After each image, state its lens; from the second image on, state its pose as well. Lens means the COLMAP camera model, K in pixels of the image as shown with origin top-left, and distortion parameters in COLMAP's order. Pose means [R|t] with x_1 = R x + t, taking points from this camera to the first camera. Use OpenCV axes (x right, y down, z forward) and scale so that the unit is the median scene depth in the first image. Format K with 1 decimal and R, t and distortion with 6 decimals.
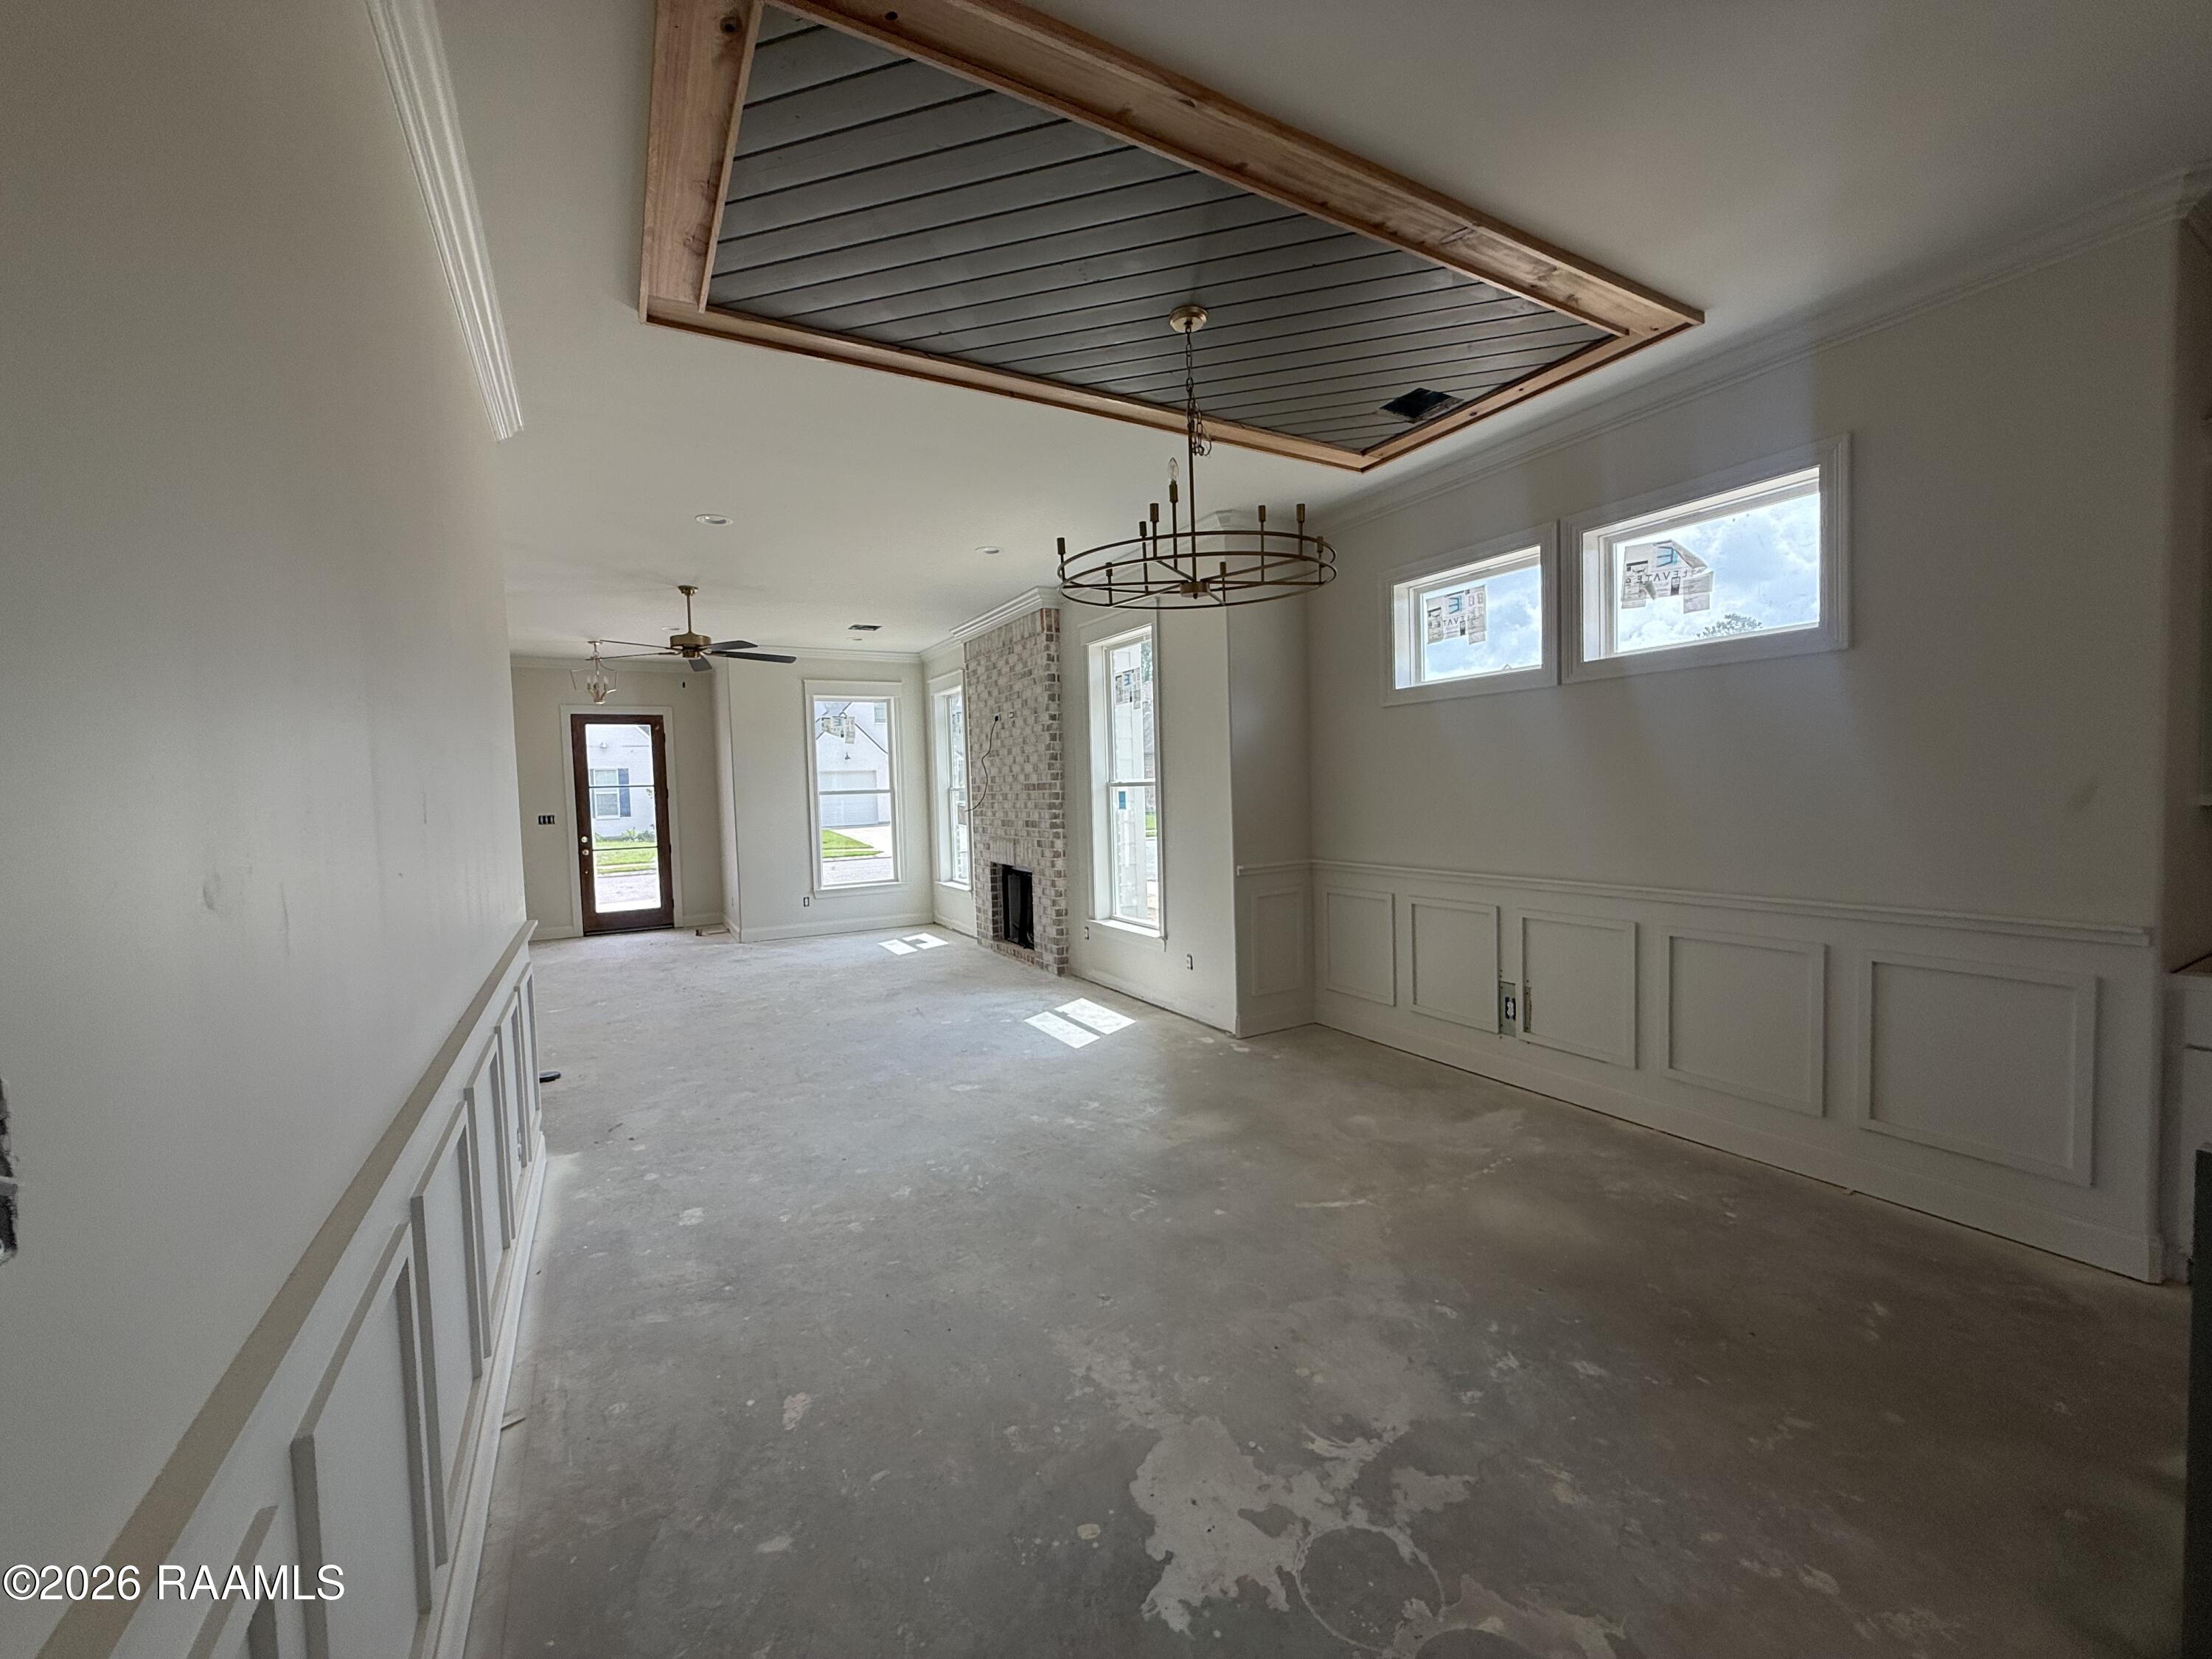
lens RADIAL K [[896.5, 0, 1113.0], [0, 896.5, 835.6], [0, 0, 1]] dist [0.013570, 0.000012]
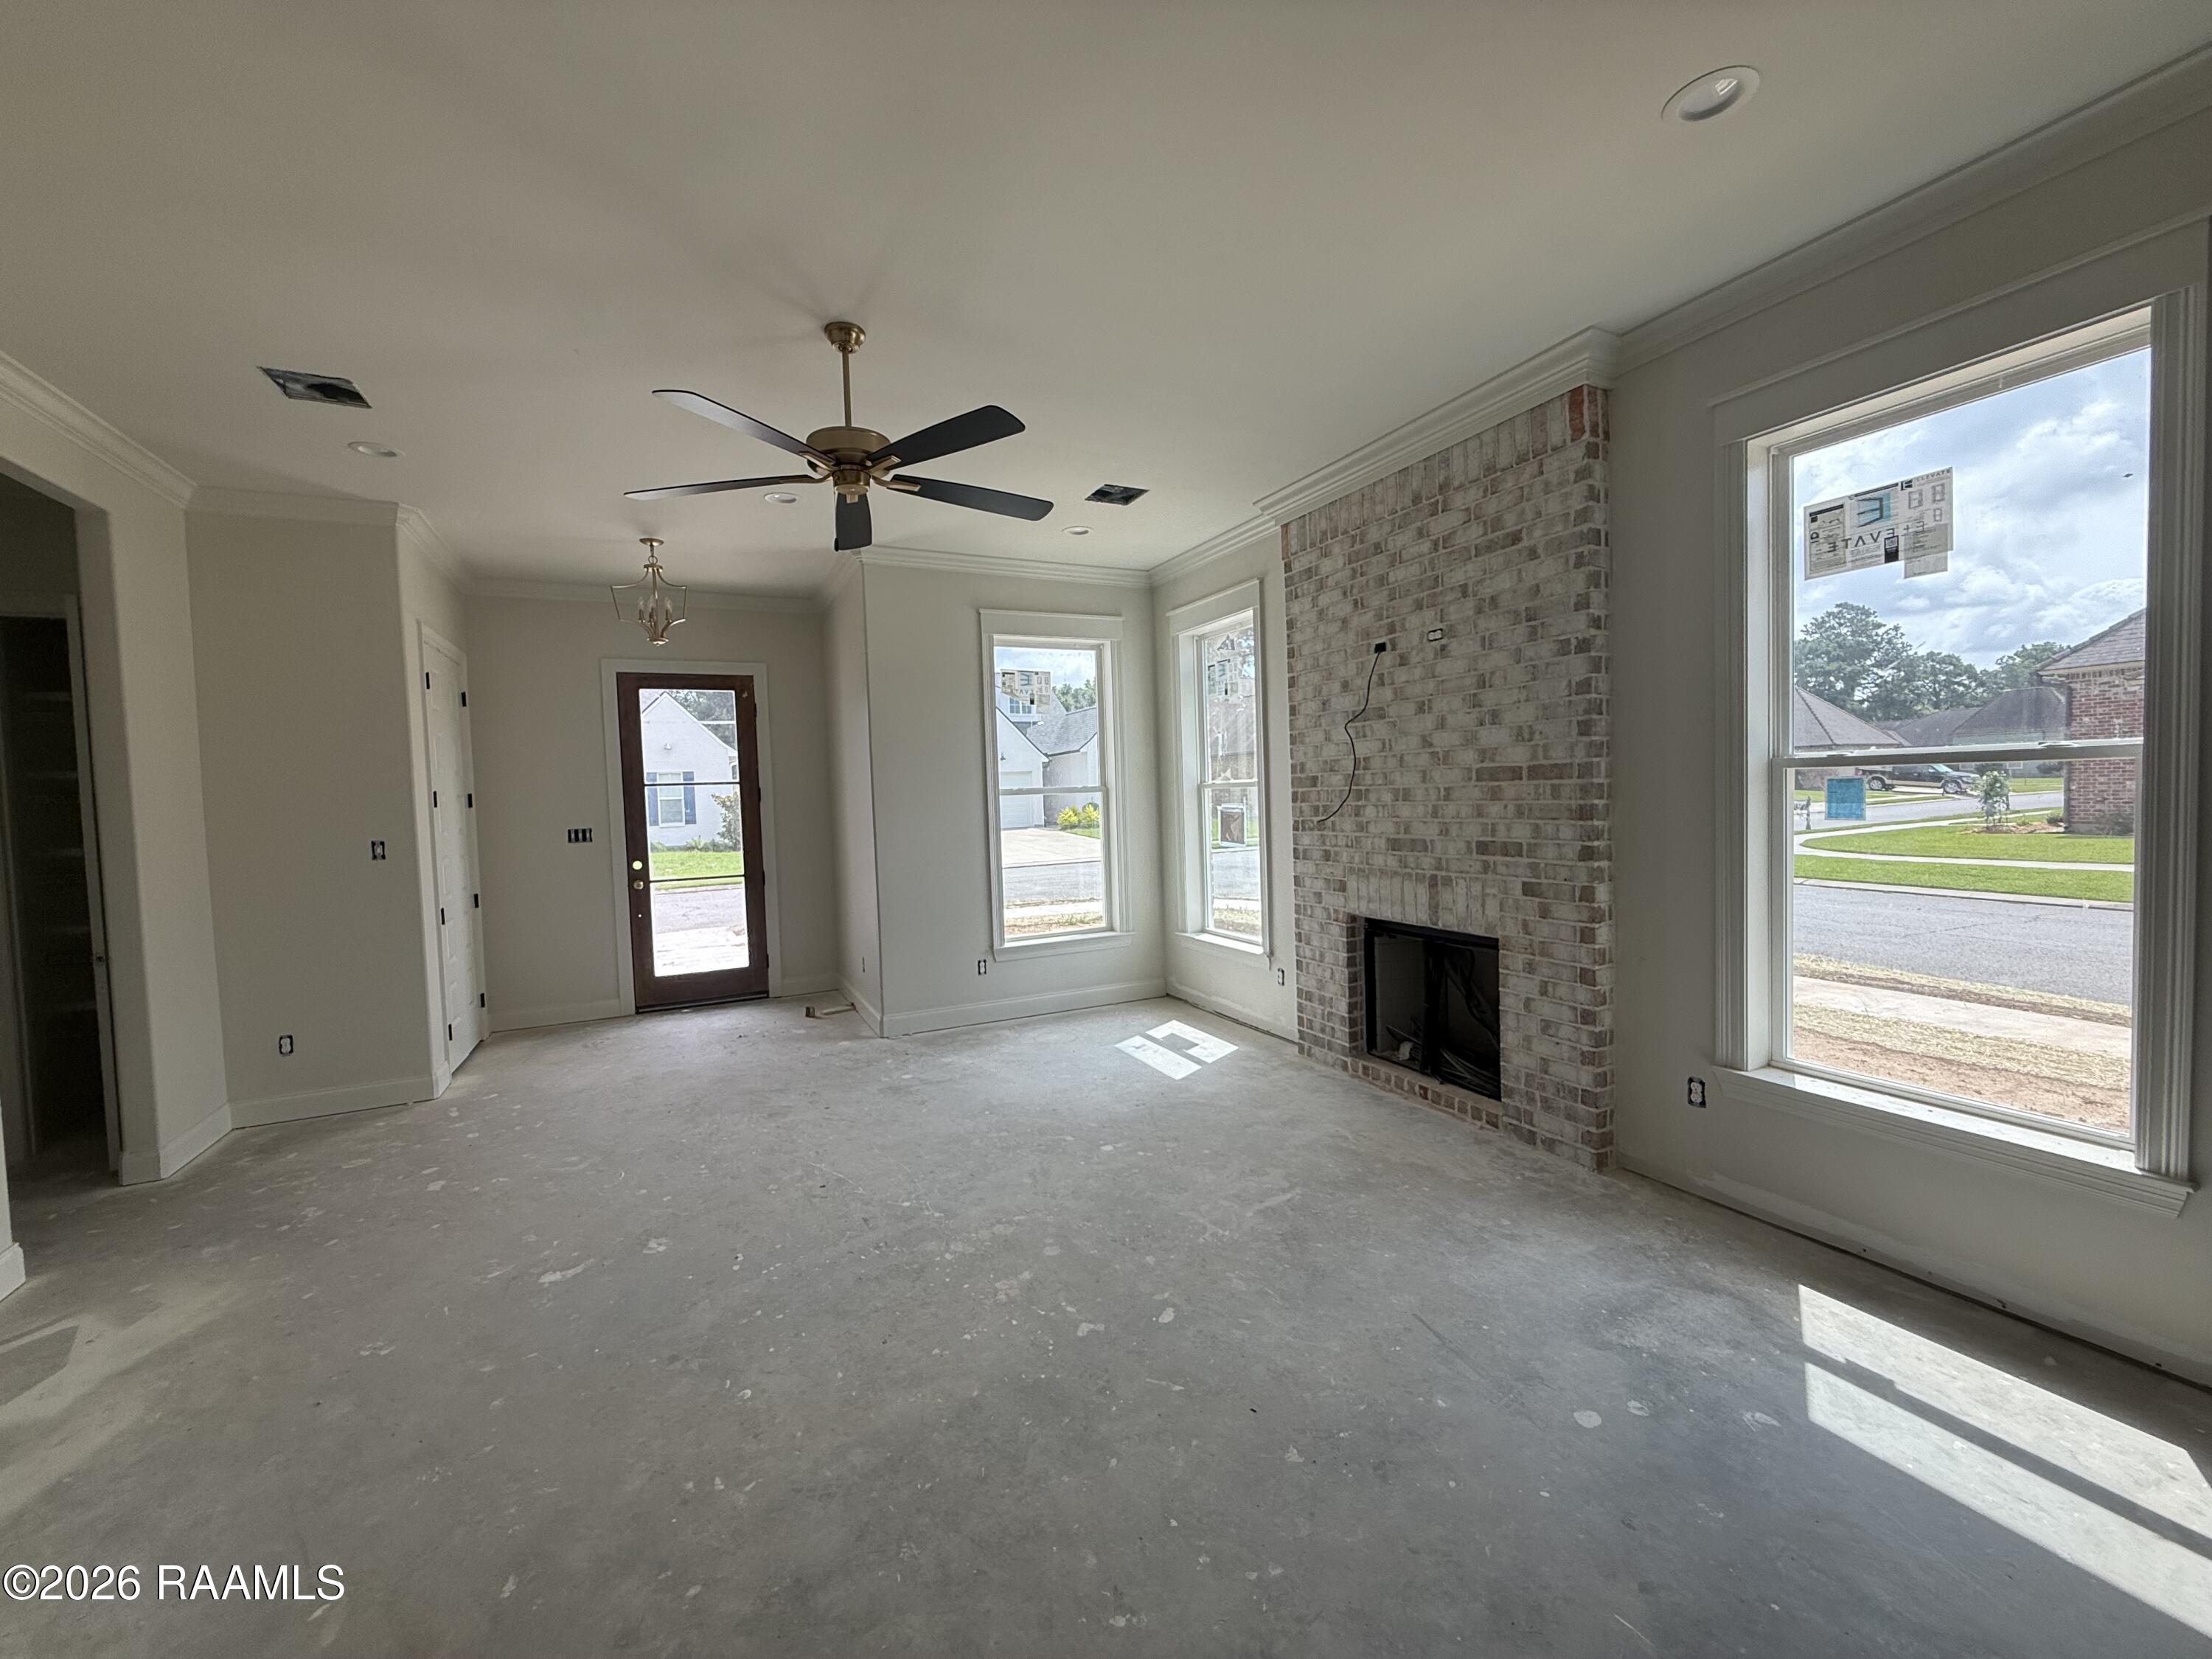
lens RADIAL K [[896.5, 0, 1115.7], [0, 896.5, 837.3], [0, 0, 1]] dist [0.013570, 0.000012]
pose [[0.998668, -0.001693, -0.051576, -0.215345], [0.001602, 0.999997, -0.001813, -0.014513], [0.051579, 0.001728, 0.998667, 0.382262]]
